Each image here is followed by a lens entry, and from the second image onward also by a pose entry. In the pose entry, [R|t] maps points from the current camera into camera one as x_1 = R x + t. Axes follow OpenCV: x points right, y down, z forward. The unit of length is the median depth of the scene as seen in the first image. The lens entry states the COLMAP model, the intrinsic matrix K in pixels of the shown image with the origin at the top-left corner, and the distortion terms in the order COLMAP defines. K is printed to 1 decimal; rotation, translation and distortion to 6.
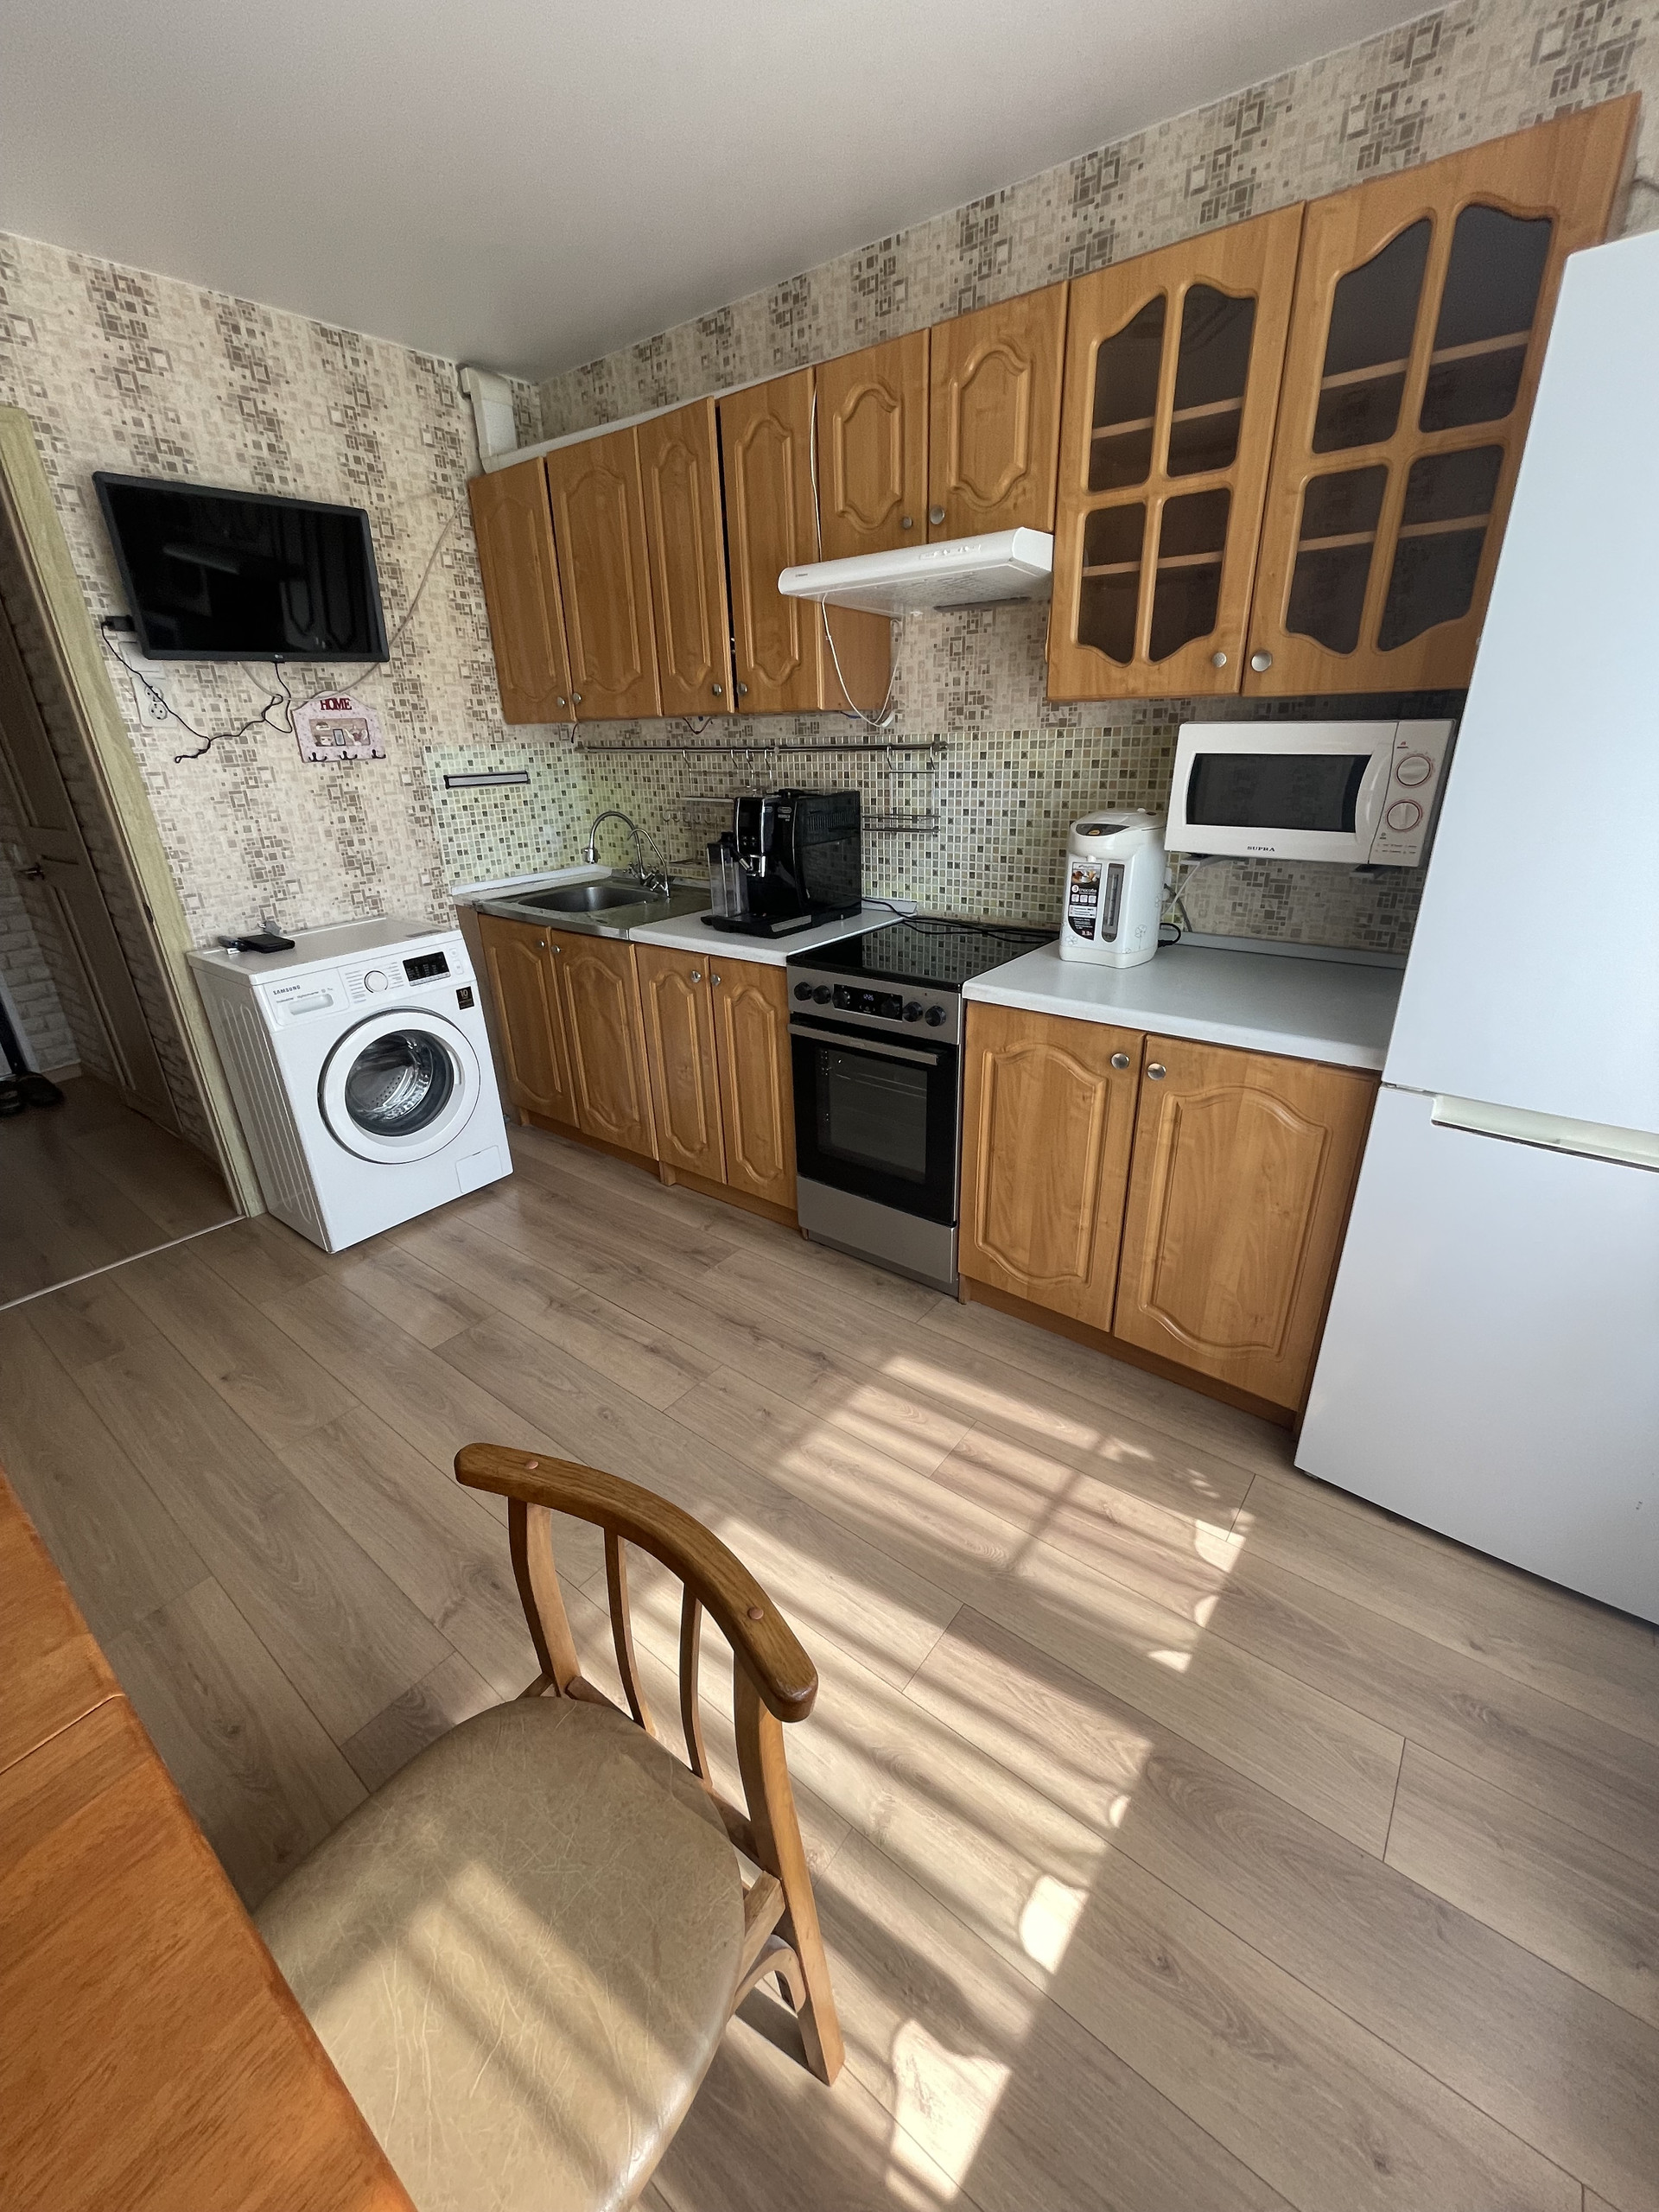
lens RADIAL K [[892.1, 0, 823.9], [0, 892.1, 1103.2], [0, 0, 1]] dist [-0.009953, 0.002429]
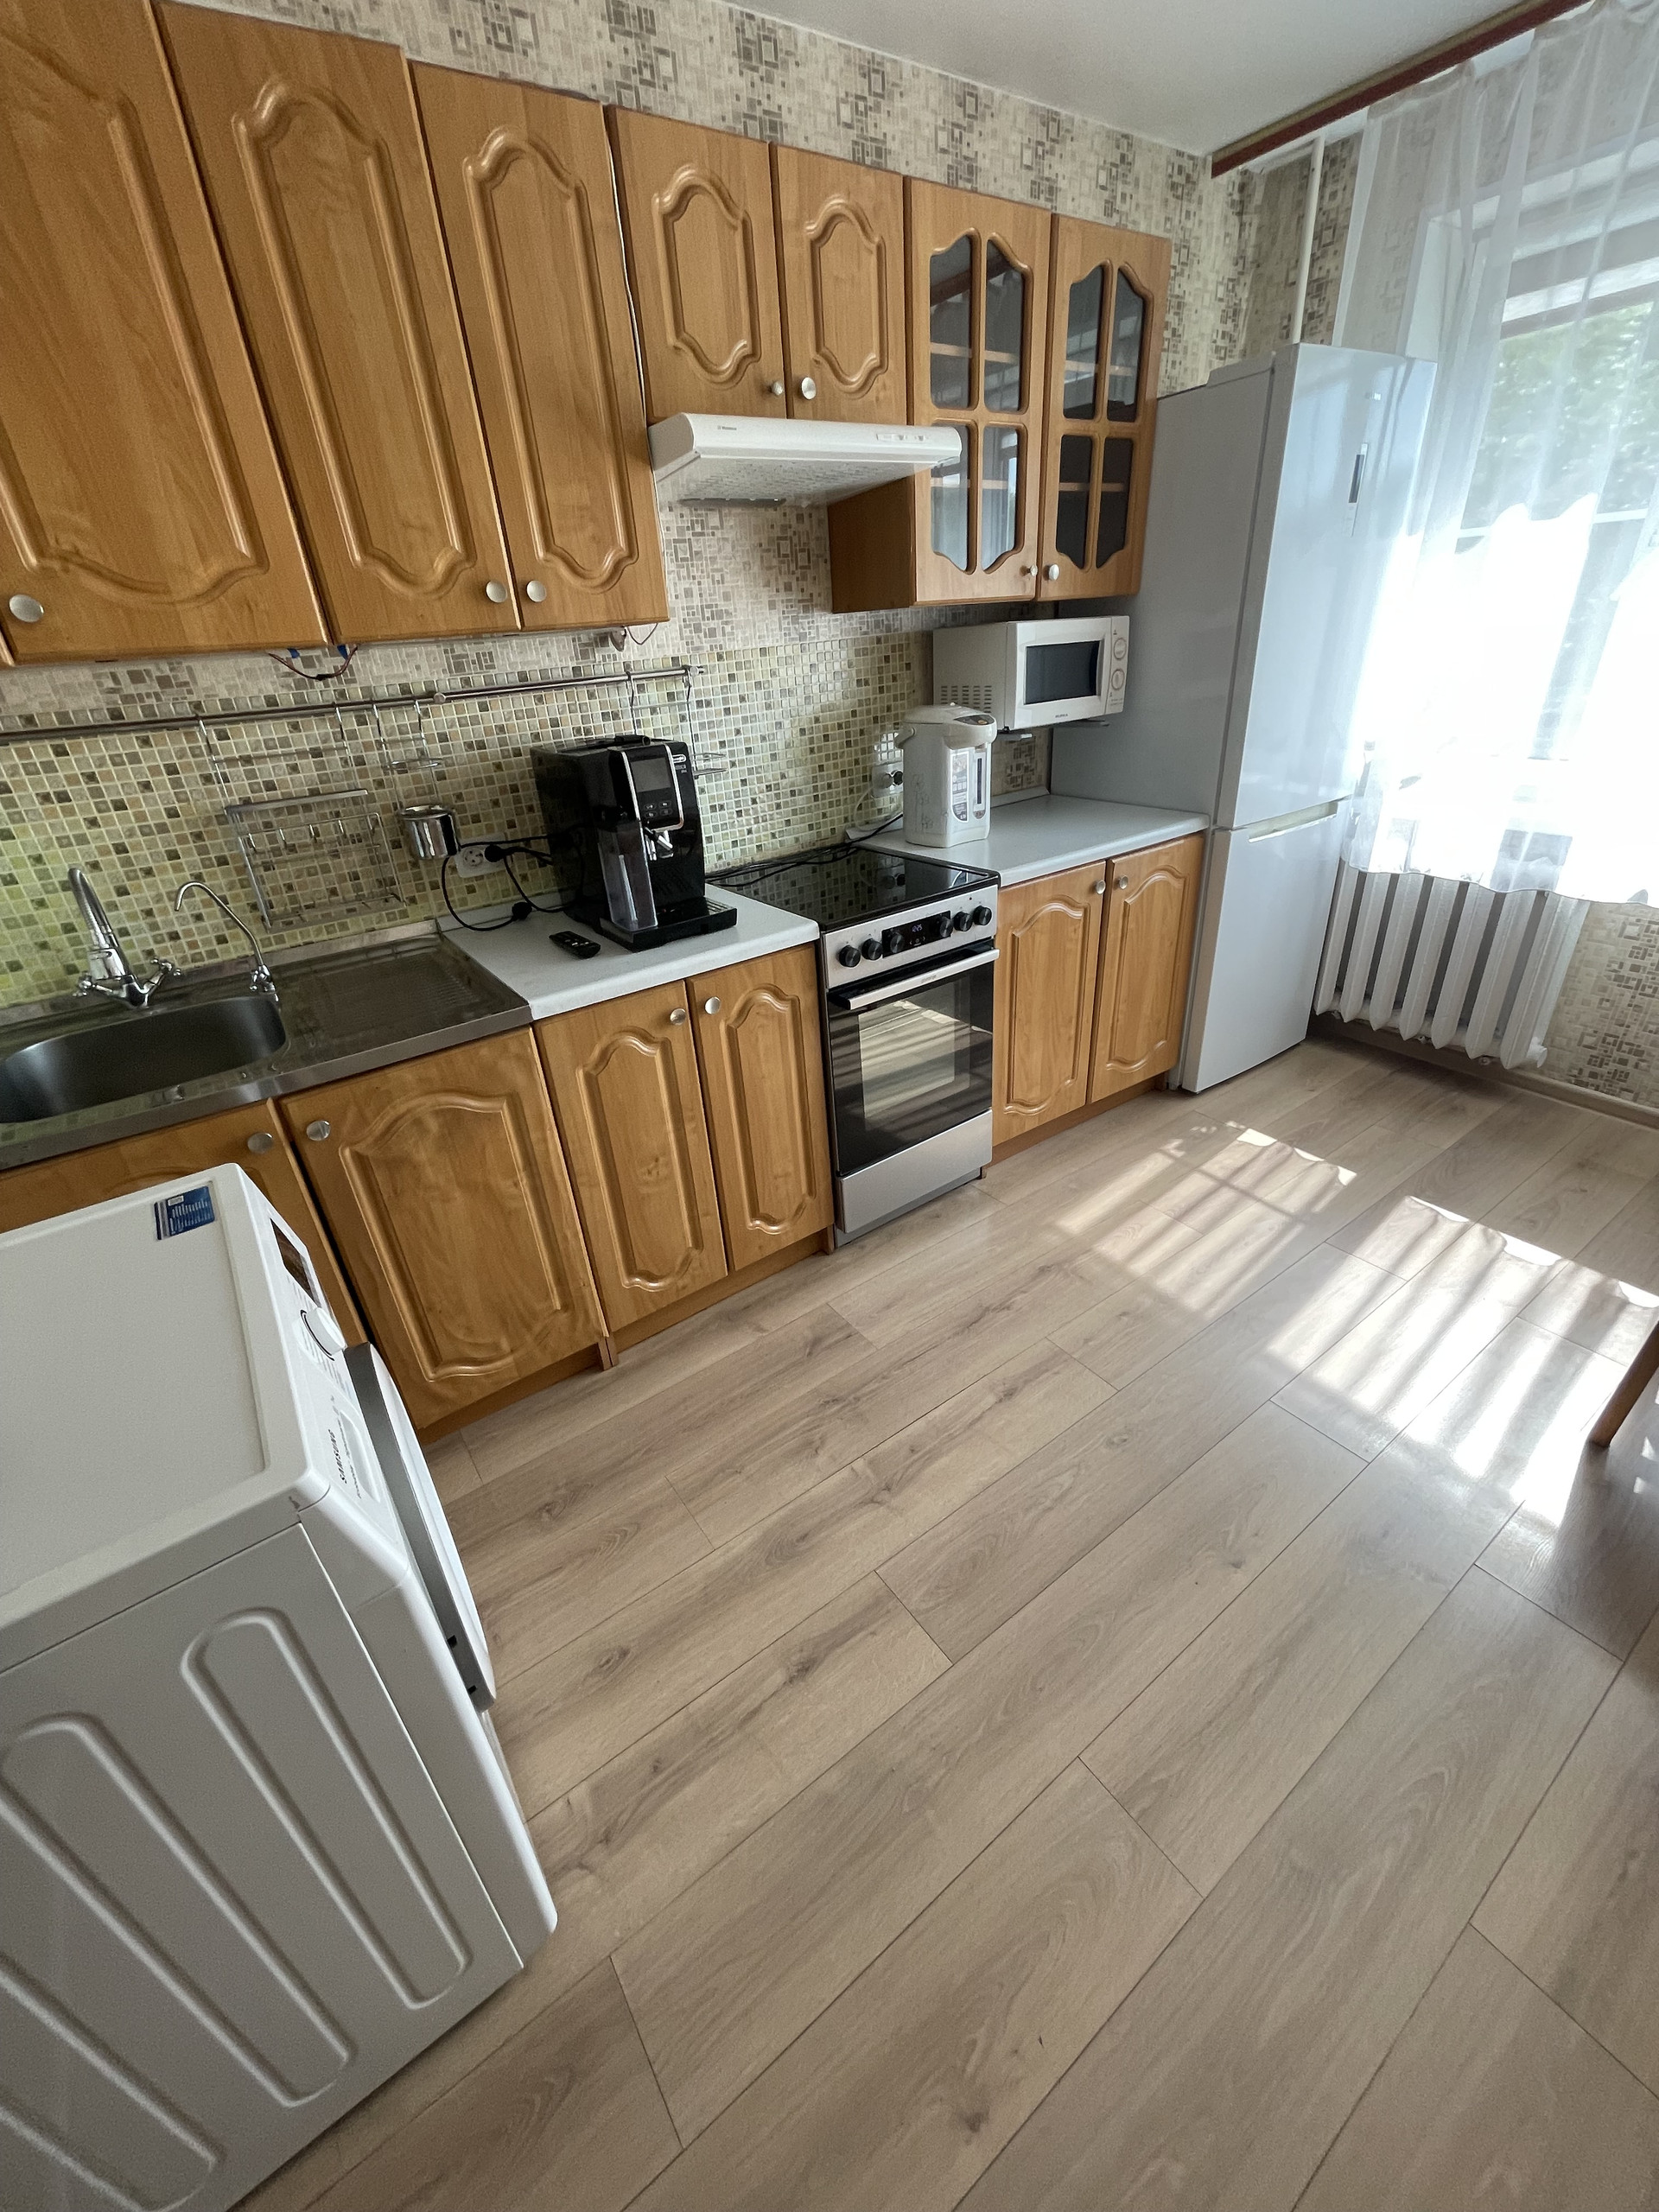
lens RADIAL K [[892.1, 0, 824.7], [0, 892.1, 1102.5], [0, 0, 1]] dist [-0.009953, 0.002429]
pose [[0.279000, -0.440208, 0.853450, -0.833947], [0.431601, 0.851401, 0.298057, -0.277303], [-0.857835, 0.285192, 0.427534, 0.721441]]
